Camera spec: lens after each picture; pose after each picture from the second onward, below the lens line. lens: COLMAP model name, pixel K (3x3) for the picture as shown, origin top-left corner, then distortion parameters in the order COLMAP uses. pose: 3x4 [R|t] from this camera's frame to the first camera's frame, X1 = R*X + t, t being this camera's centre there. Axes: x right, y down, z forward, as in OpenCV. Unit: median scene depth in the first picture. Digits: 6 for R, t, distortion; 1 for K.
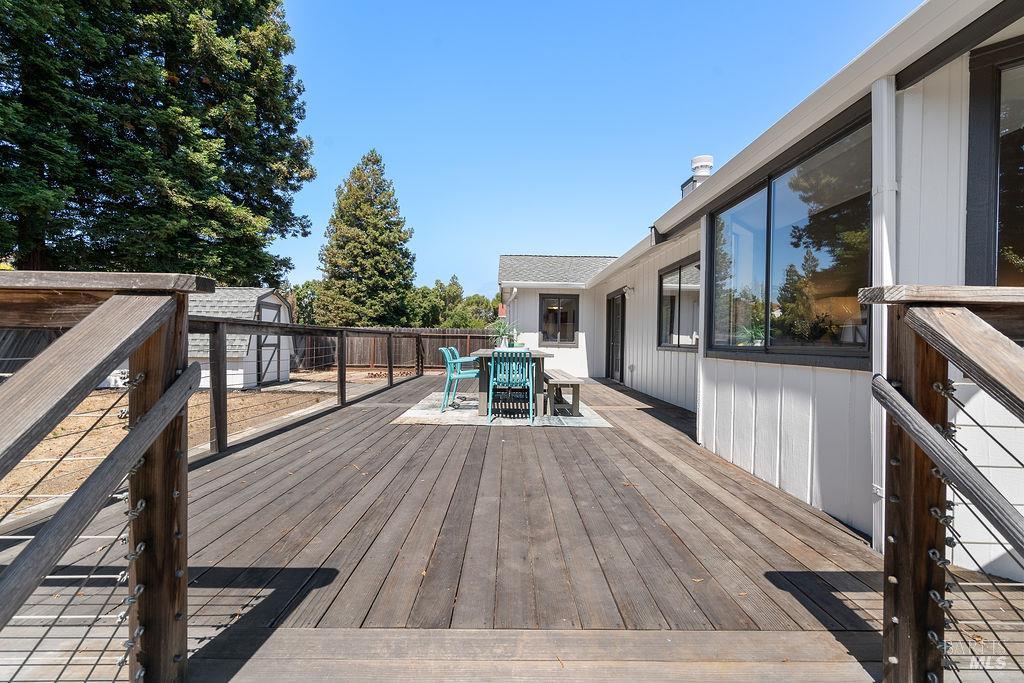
lens RADIAL K [[465.0, 0, 511.8], [0, 465.0, 342.5], [0, 0, 1]] dist [0.001247, 0.000094]
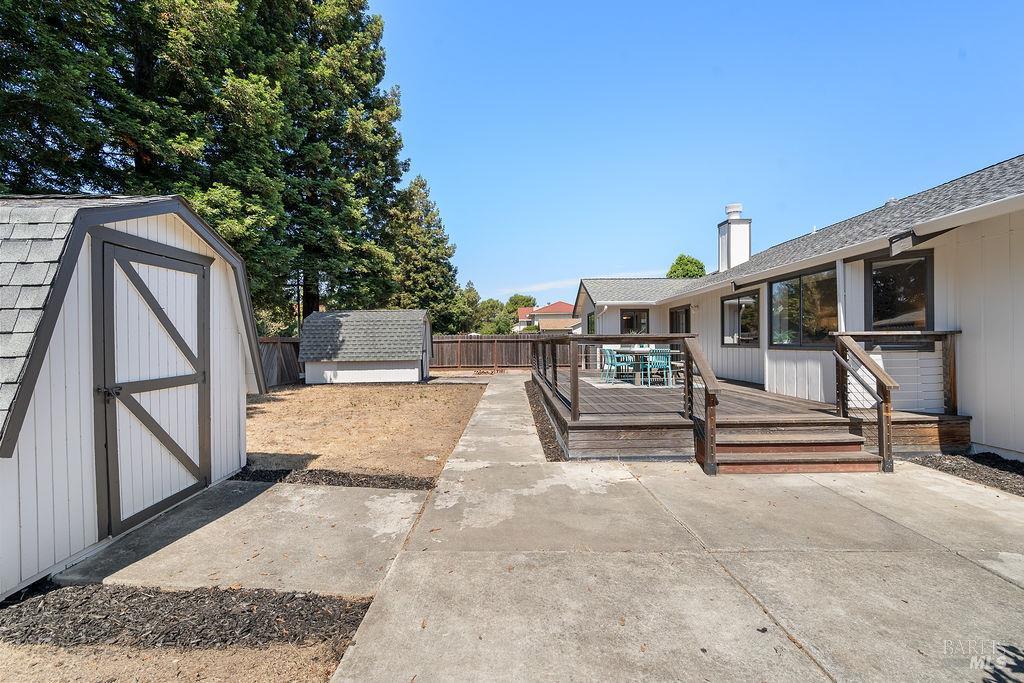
lens RADIAL K [[465.0, 0, 514.1], [0, 465.0, 343.4], [0, 0, 1]] dist [0.001247, 0.000094]
pose [[0.999617, -0.026899, -0.006484, -0.182483], [0.026885, 0.999636, -0.002200, -0.005521], [0.006541, 0.002025, 0.999977, -0.282028]]
